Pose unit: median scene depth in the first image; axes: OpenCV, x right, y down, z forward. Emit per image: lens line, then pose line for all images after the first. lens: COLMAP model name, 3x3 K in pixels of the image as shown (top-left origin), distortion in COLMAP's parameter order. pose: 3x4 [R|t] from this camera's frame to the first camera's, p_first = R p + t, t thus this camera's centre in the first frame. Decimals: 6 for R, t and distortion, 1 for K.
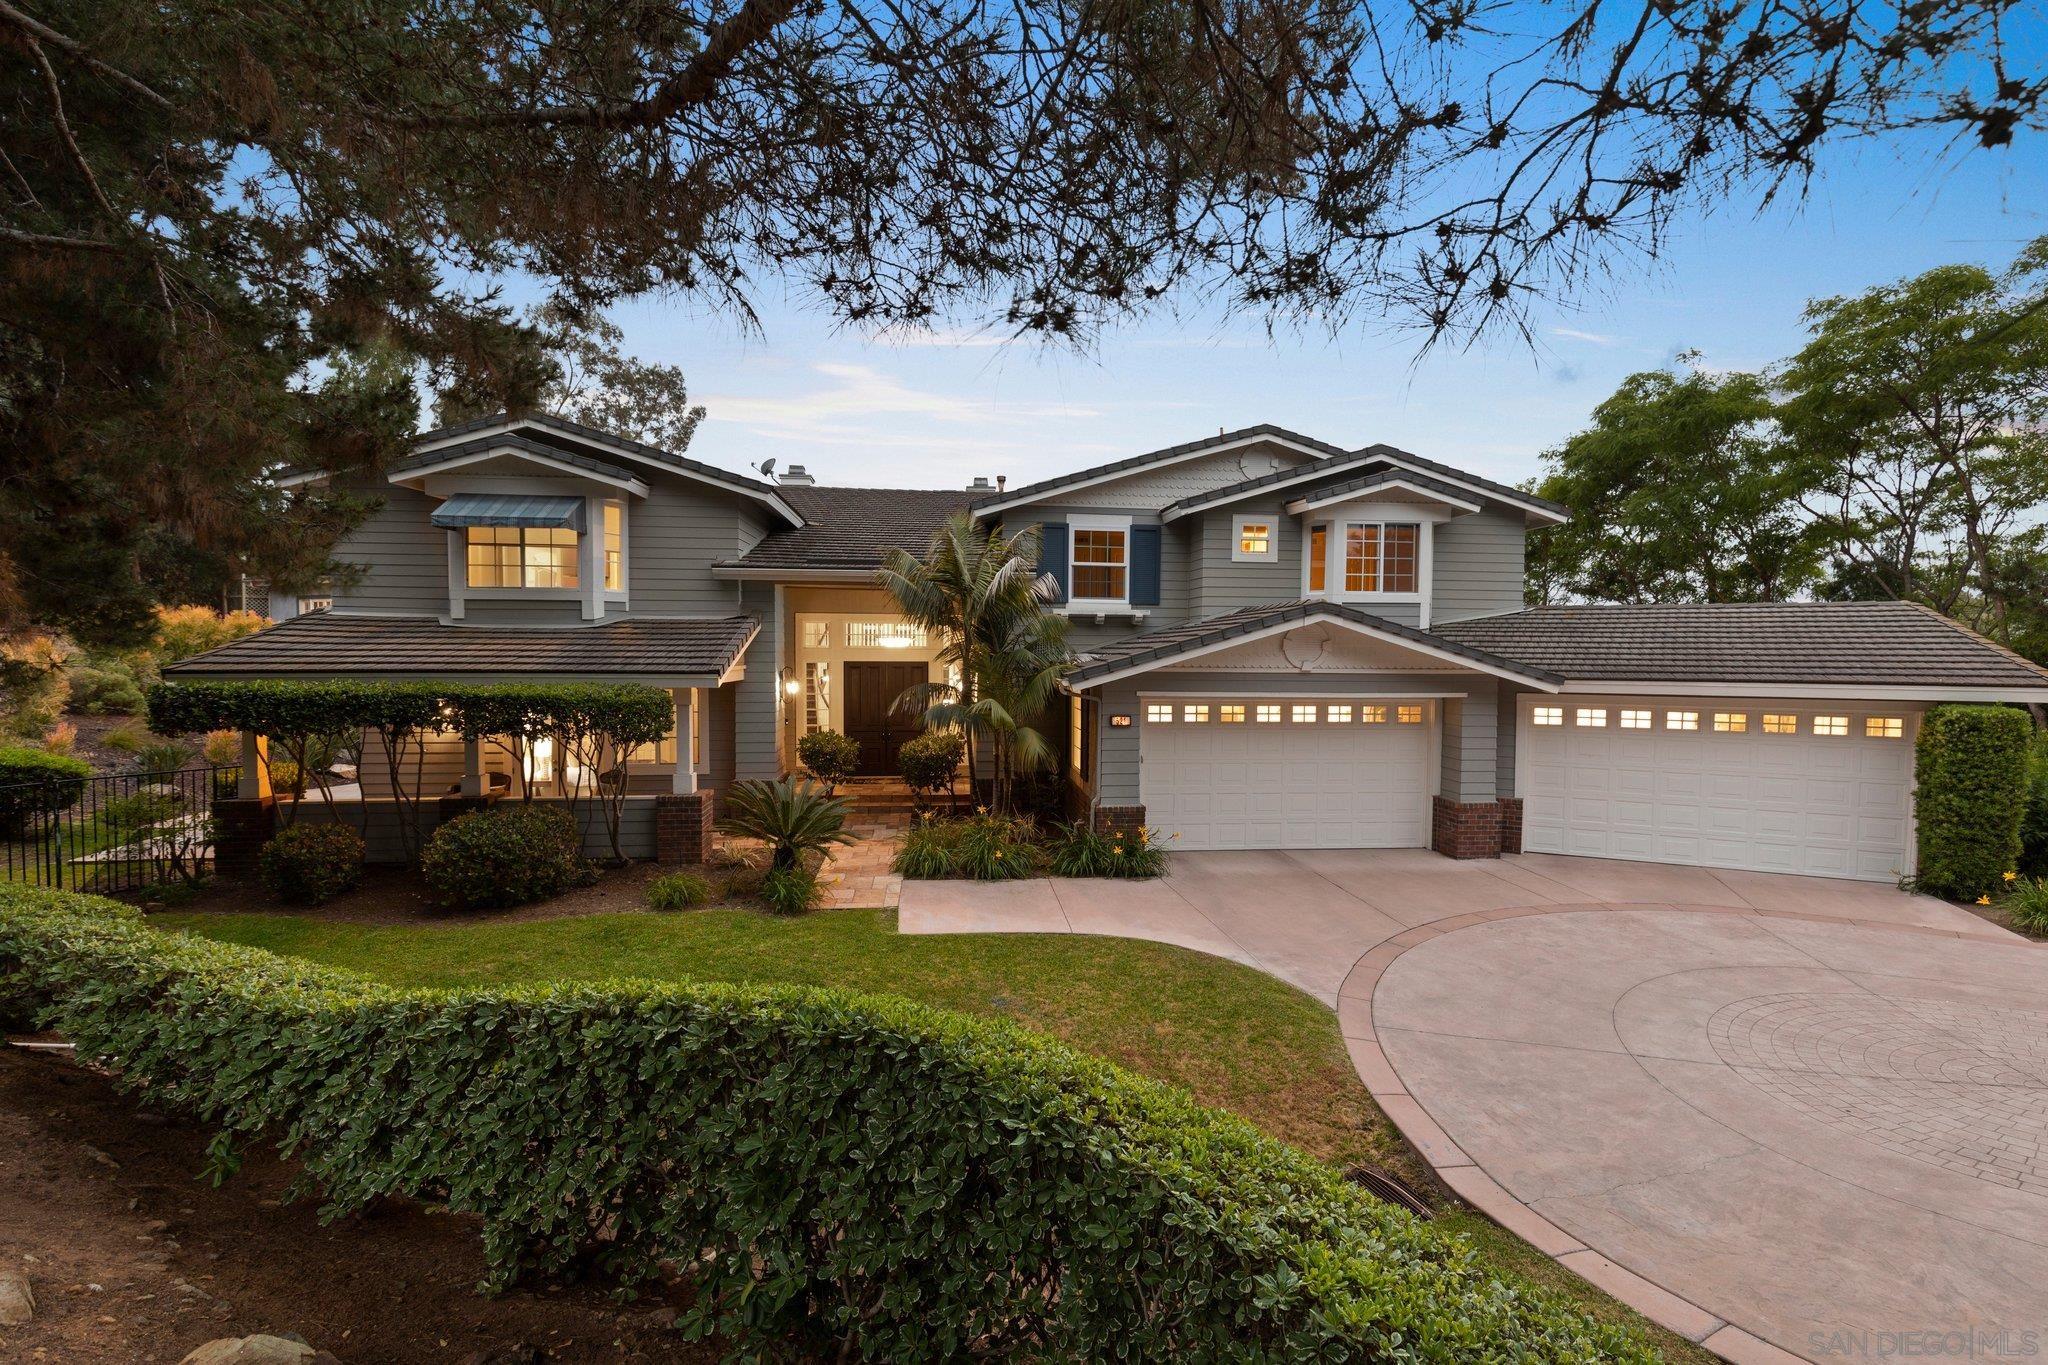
lens RADIAL K [[932.0, 0, 1025.1], [0, 932.0, 686.8], [0, 0, 1]] dist [0.000519, 0.000123]
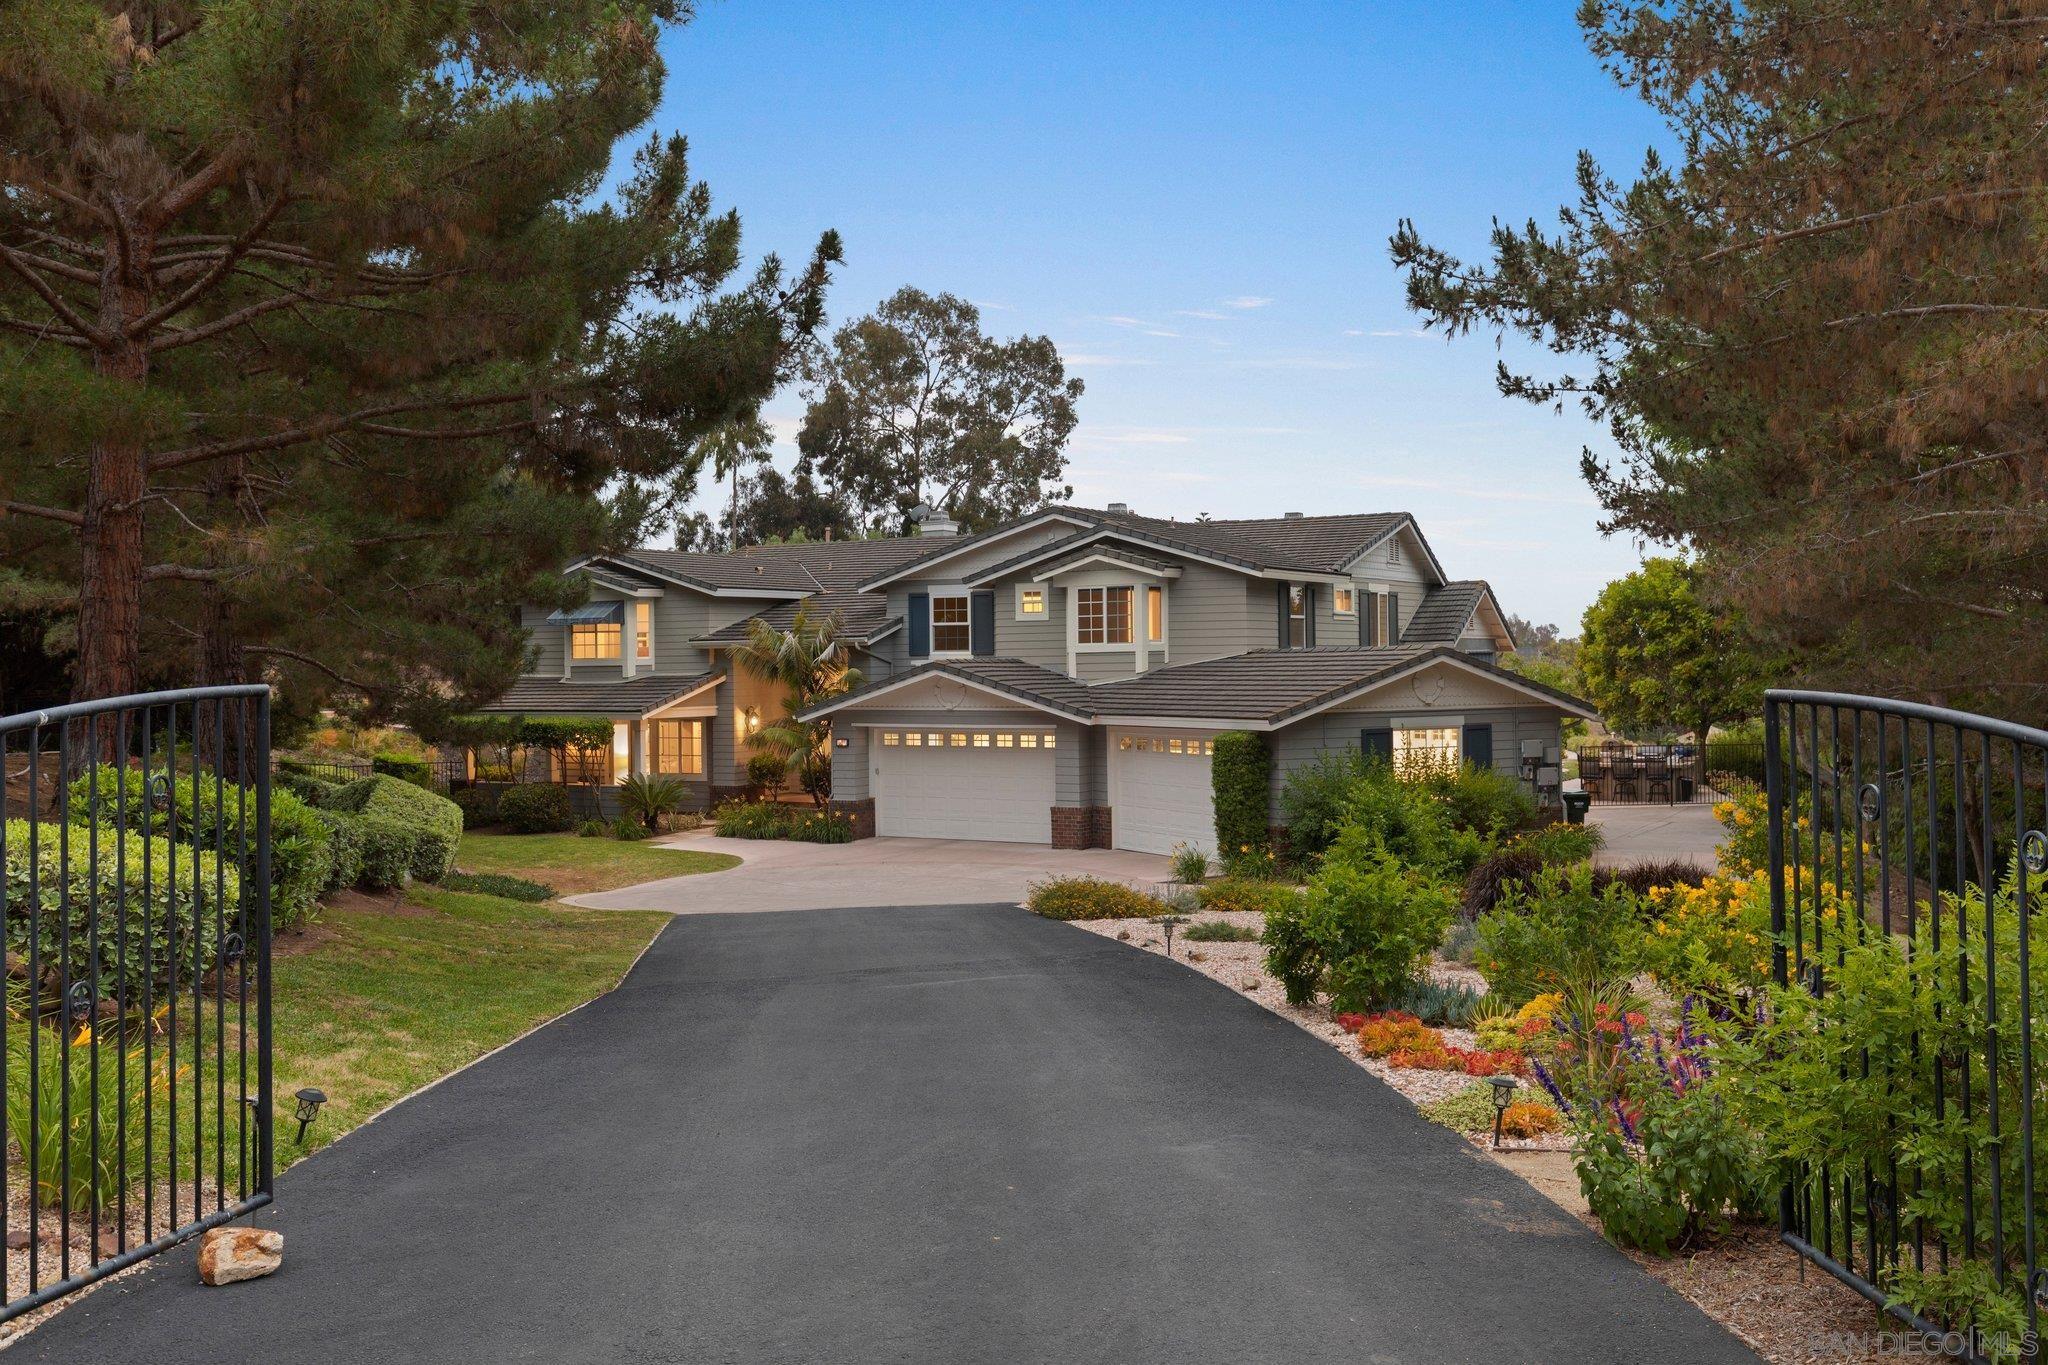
lens RADIAL K [[1851.2, 0, 1021.2], [0, 1851.2, 684.6], [0, 0, 1]] dist [-0.000054, -0.009018]
pose [[0.806252, -0.009646, -0.591493, 1.731615], [-0.001716, 0.999825, -0.018644, -0.002155], [0.591569, 0.016047, 0.806095, -1.020592]]
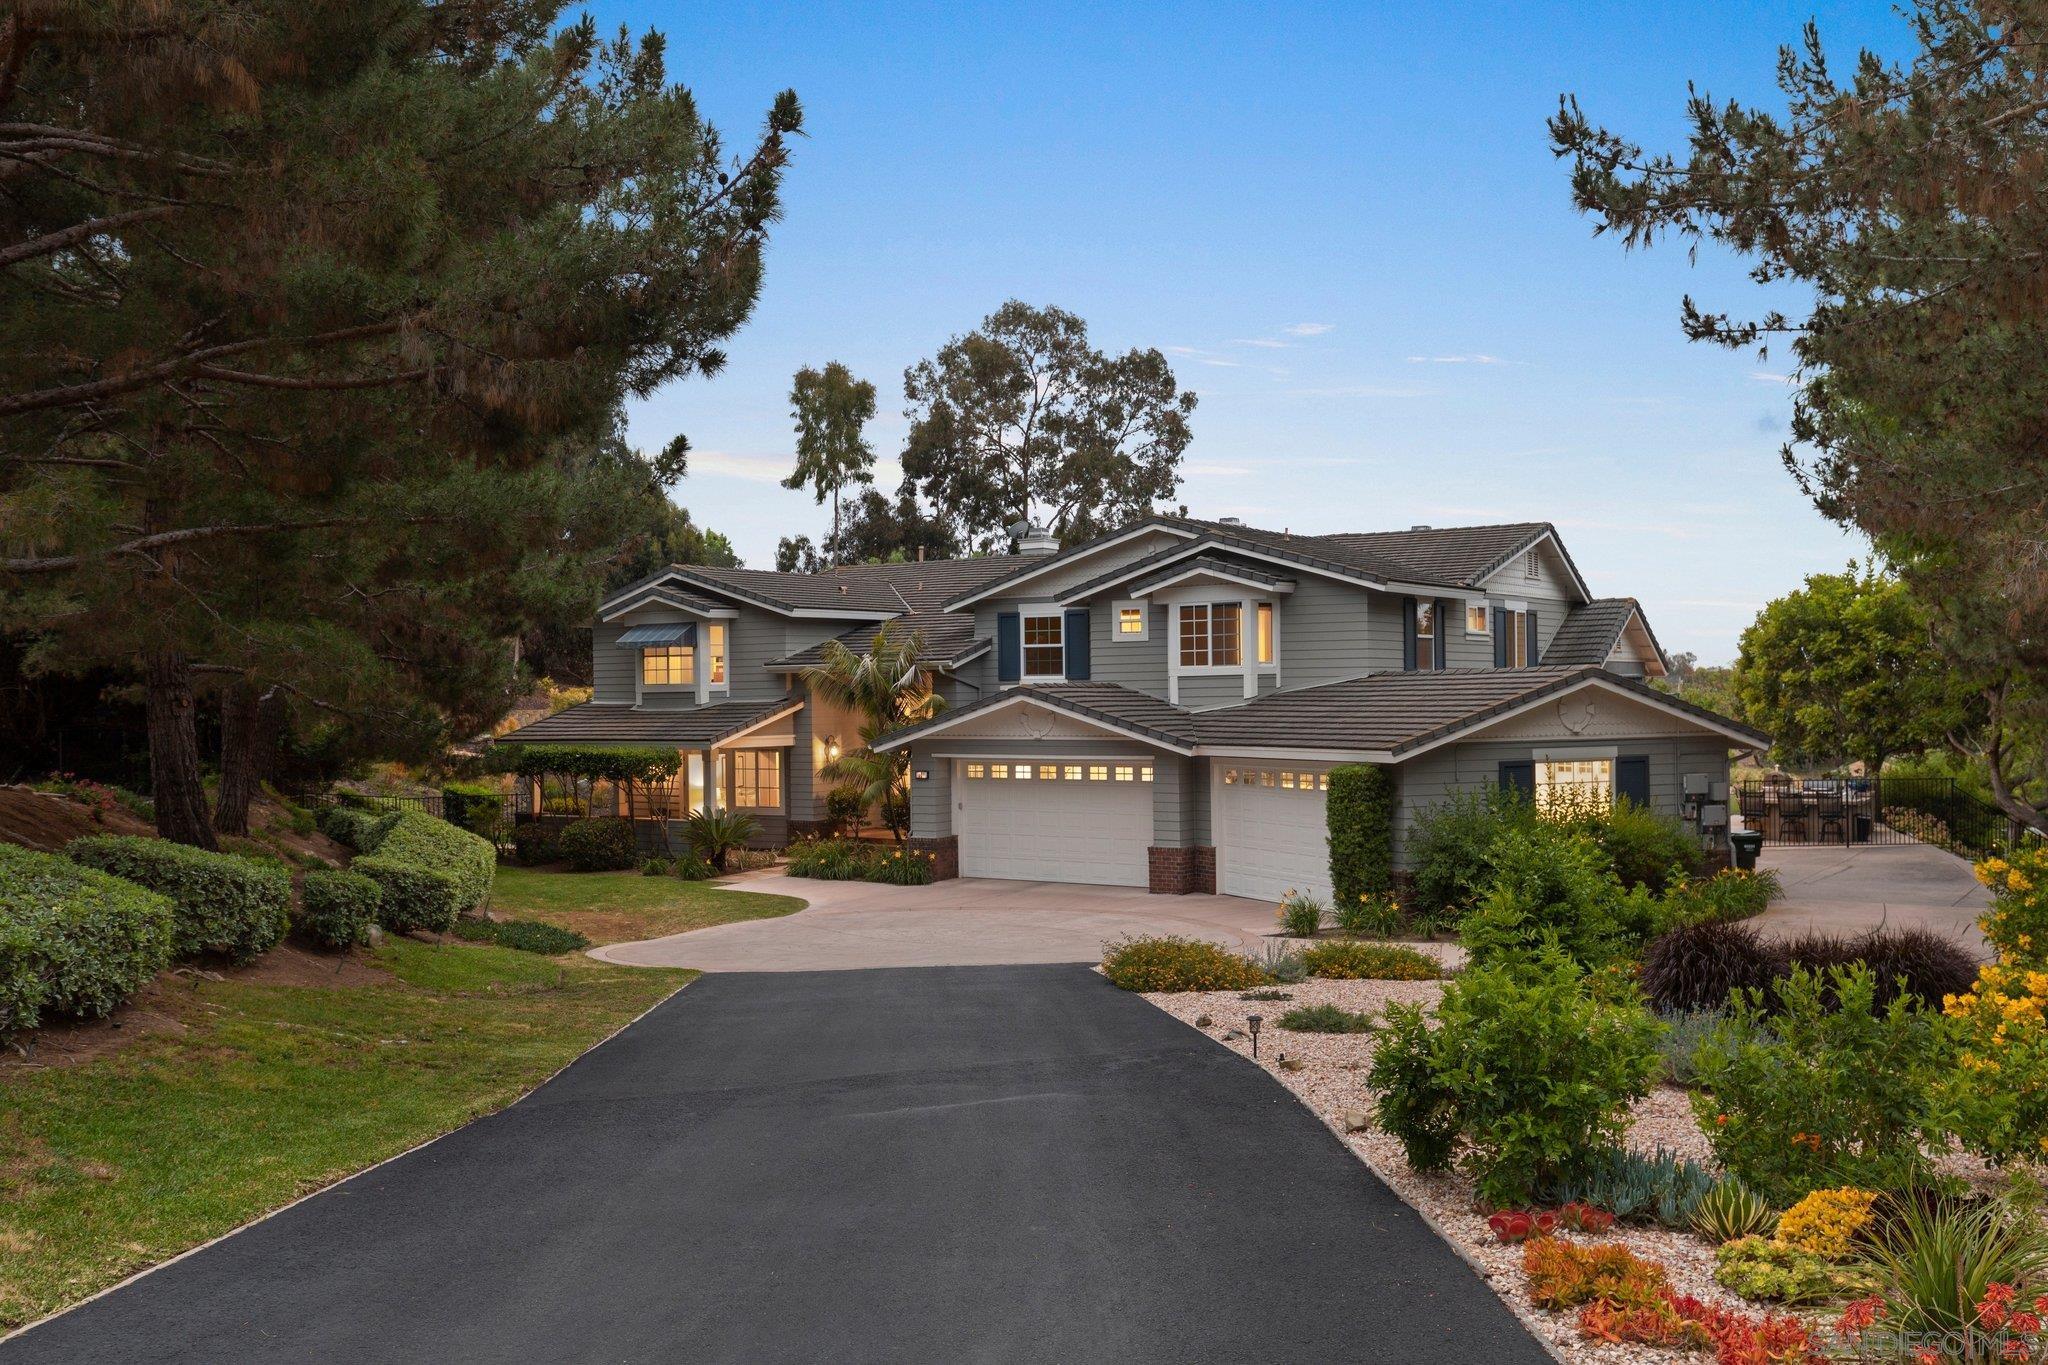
lens RADIAL K [[1851.2, 0, 1007.9], [0, 1851.2, 719.6], [0, 0, 1]] dist [-0.000054, -0.009018]
pose [[0.760553, -0.008015, -0.649226, 1.629923], [-0.003022, 0.999869, -0.015885, -0.002309], [0.649269, 0.014043, 0.760429, -0.826999]]
